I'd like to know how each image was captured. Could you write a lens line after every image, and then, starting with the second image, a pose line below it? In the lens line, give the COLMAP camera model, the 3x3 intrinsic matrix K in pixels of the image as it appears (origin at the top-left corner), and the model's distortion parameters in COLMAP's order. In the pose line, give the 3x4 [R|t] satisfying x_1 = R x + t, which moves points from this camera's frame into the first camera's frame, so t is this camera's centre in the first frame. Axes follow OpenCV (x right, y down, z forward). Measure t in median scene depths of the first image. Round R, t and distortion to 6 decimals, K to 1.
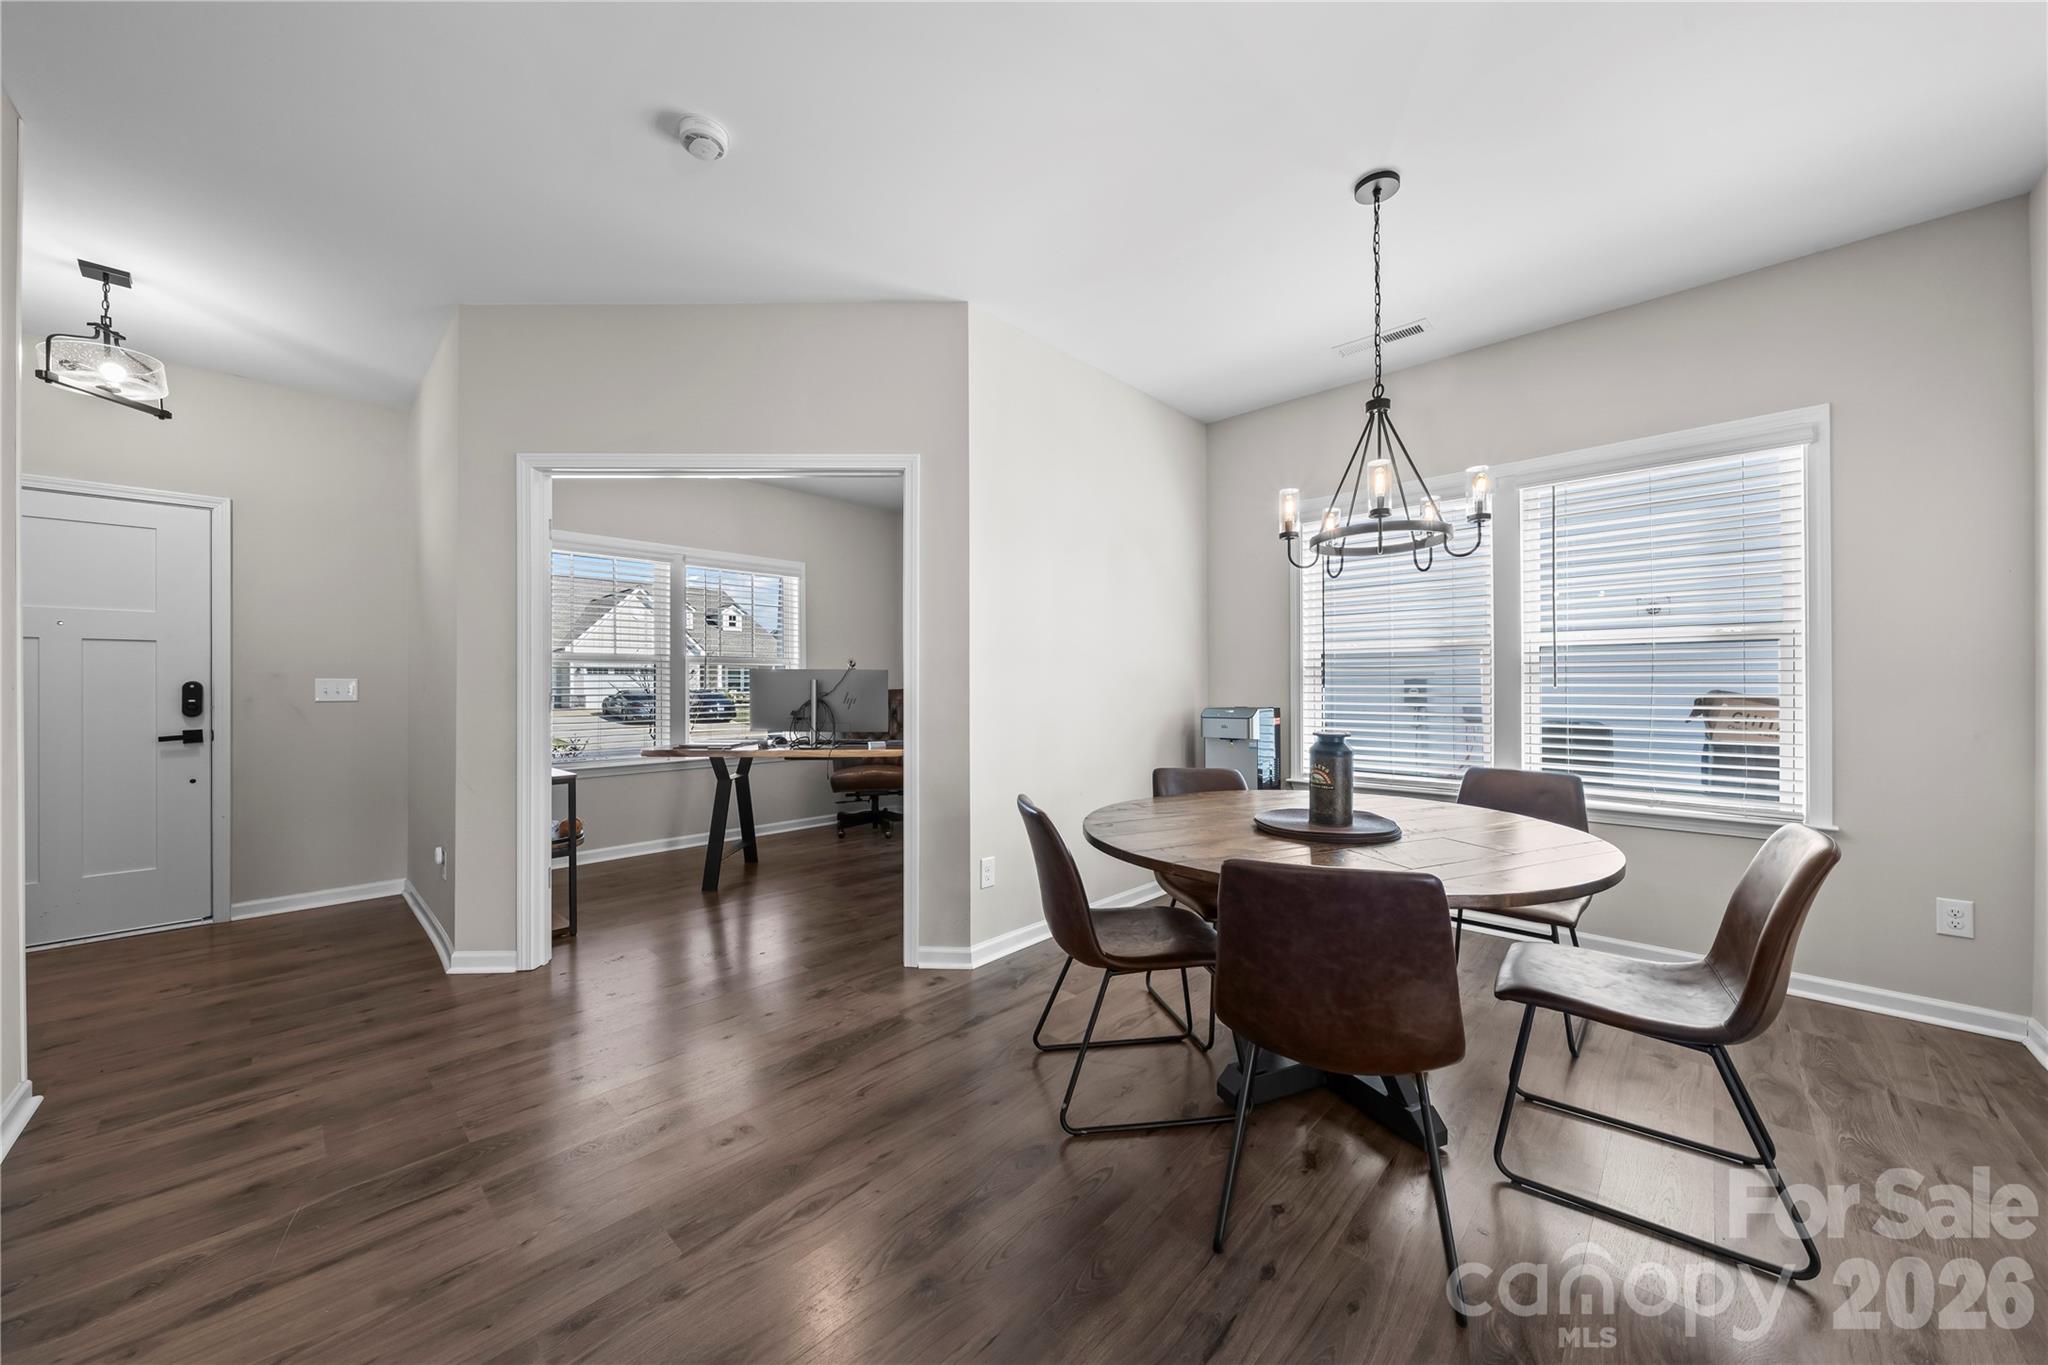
lens RADIAL K [[712.1, 0, 1031.6], [0, 712.1, 677.4], [0, 0, 1]] dist [-0.006657, 0.000307]
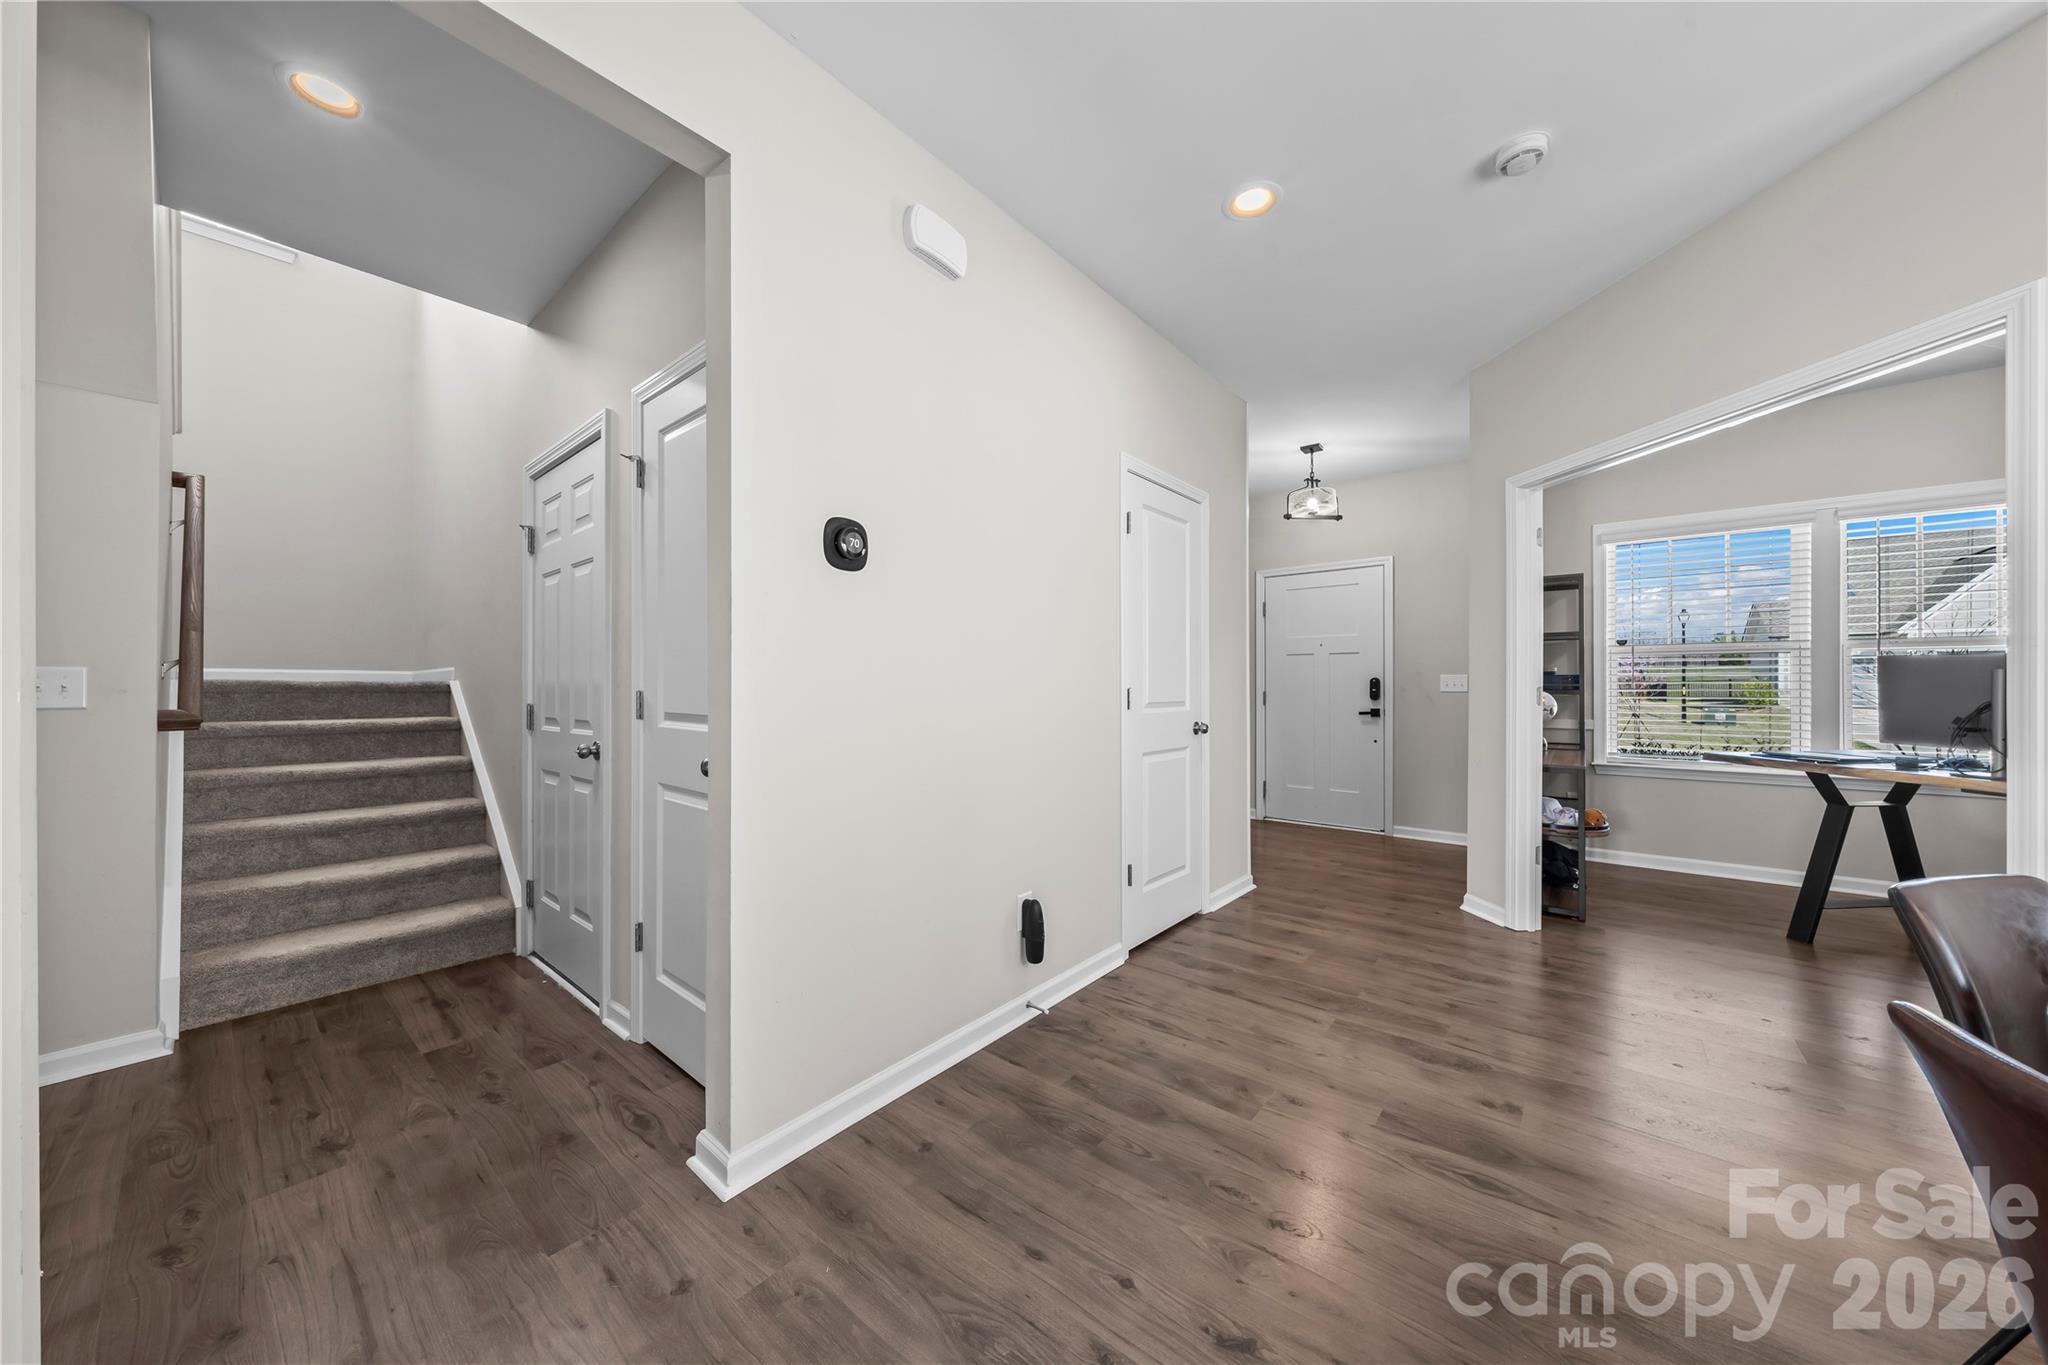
lens RADIAL K [[707.6, 0, 1042.4], [0, 707.6, 680.5], [0, 0, 1]] dist [0.000229, -0.000220]
pose [[0.092089, 0.002444, -0.995748, 0.349123], [0.011489, 0.999928, 0.003517, -0.002375], [0.995684, -0.011764, 0.092055, 0.138208]]
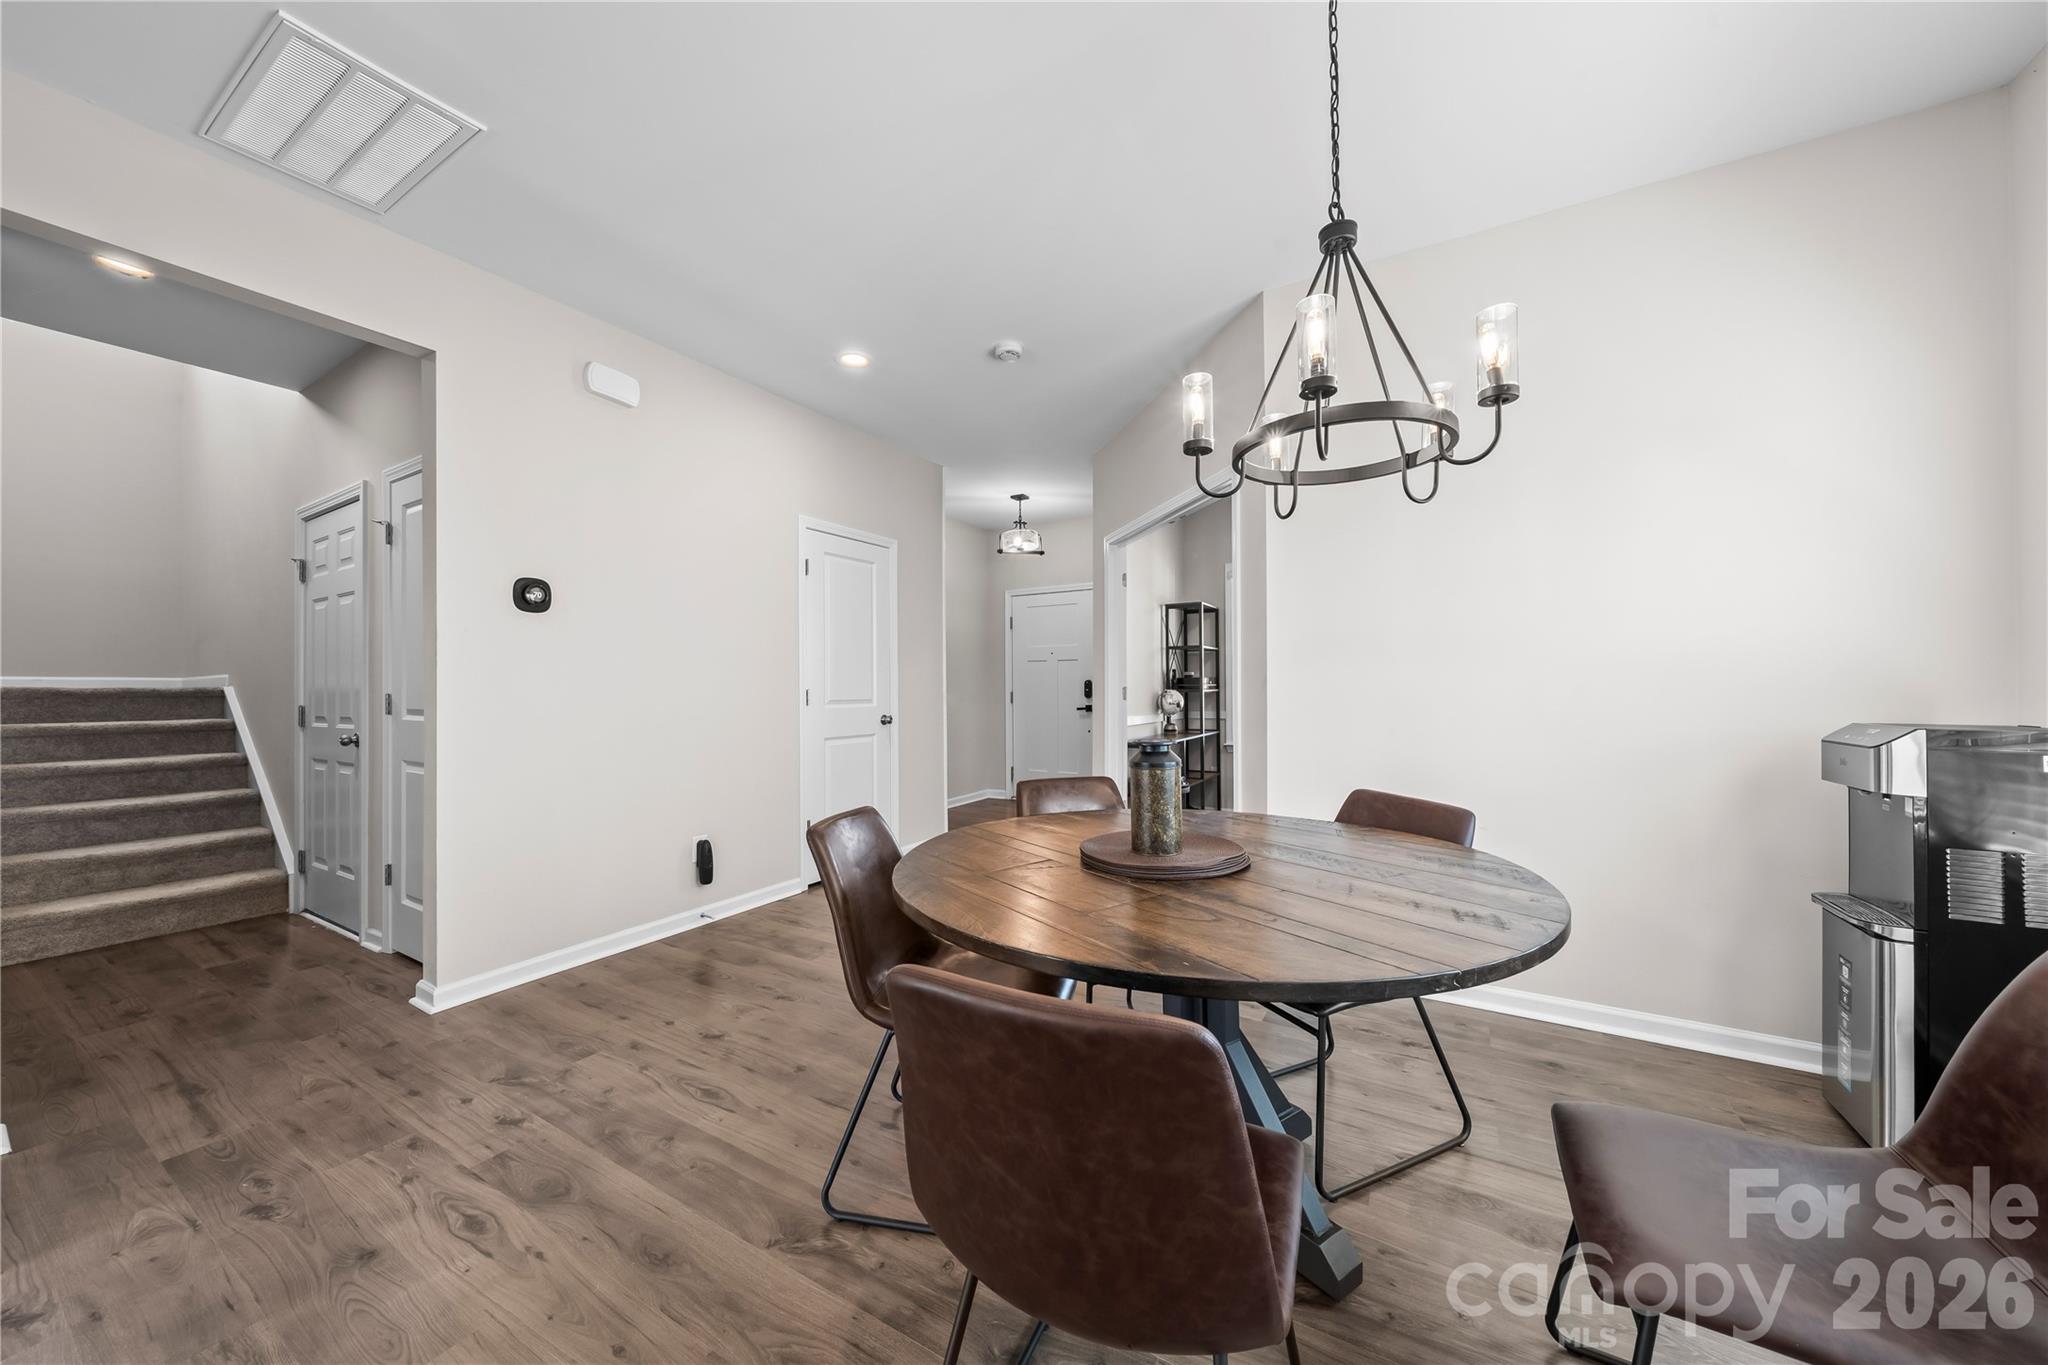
lens RADIAL K [[707.6, 0, 1033.5], [0, 707.6, 681.4], [0, 0, 1]] dist [0.000229, -0.000220]
pose [[0.241894, 0.002180, -0.970300, 0.773434], [0.015202, 0.999866, 0.006037, -0.003782], [0.970184, -0.016211, 0.241828, 0.435993]]
